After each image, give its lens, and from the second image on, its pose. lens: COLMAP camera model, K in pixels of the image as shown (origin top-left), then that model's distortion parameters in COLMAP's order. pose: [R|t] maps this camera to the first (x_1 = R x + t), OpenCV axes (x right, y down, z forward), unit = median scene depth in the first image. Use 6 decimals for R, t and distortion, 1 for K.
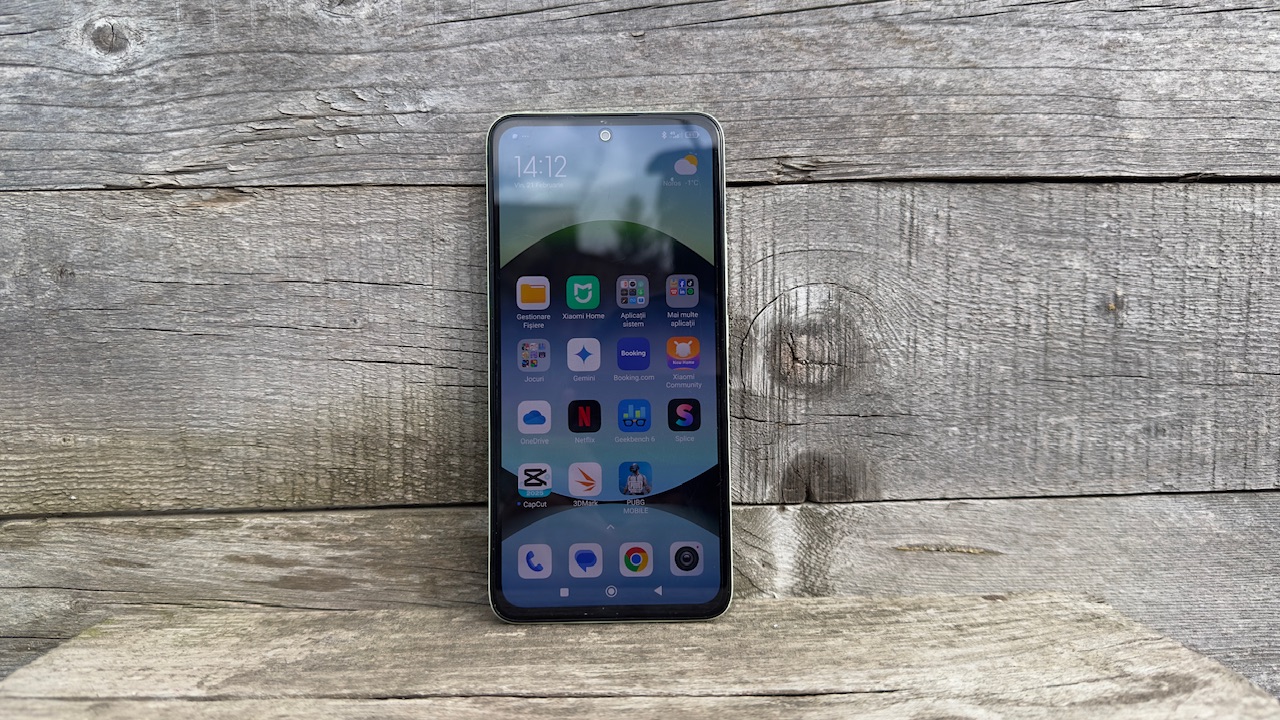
lens RADIAL K [[887.9, 0, 640.5], [0, 887.9, 367.6], [0, 0, 1]] dist [0.069037, -0.092645]
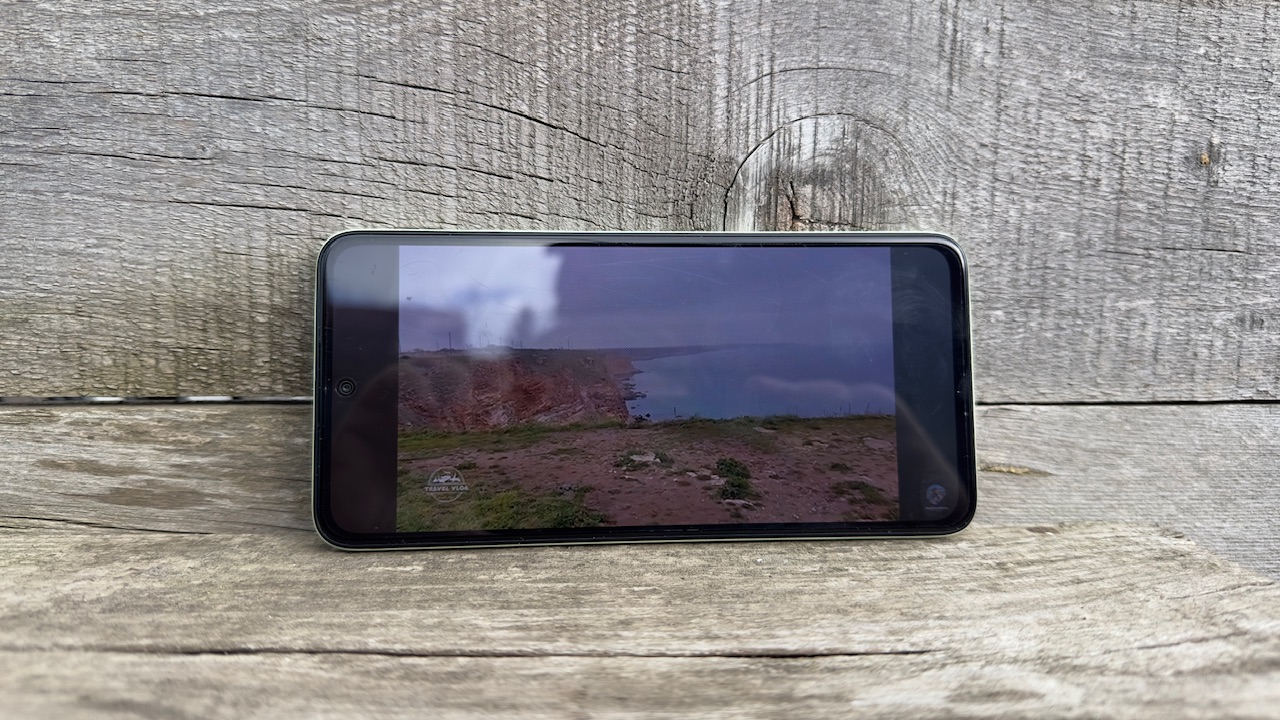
lens RADIAL K [[887.9, 0, 649.4], [0, 887.9, 353.7], [0, 0, 1]] dist [0.069037, -0.092645]
pose [[0.999734, 0.017045, 0.015504, 0.040372], [-0.017768, 0.998704, 0.047698, 0.075087], [-0.014671, -0.047961, 0.998741, 0.241275]]
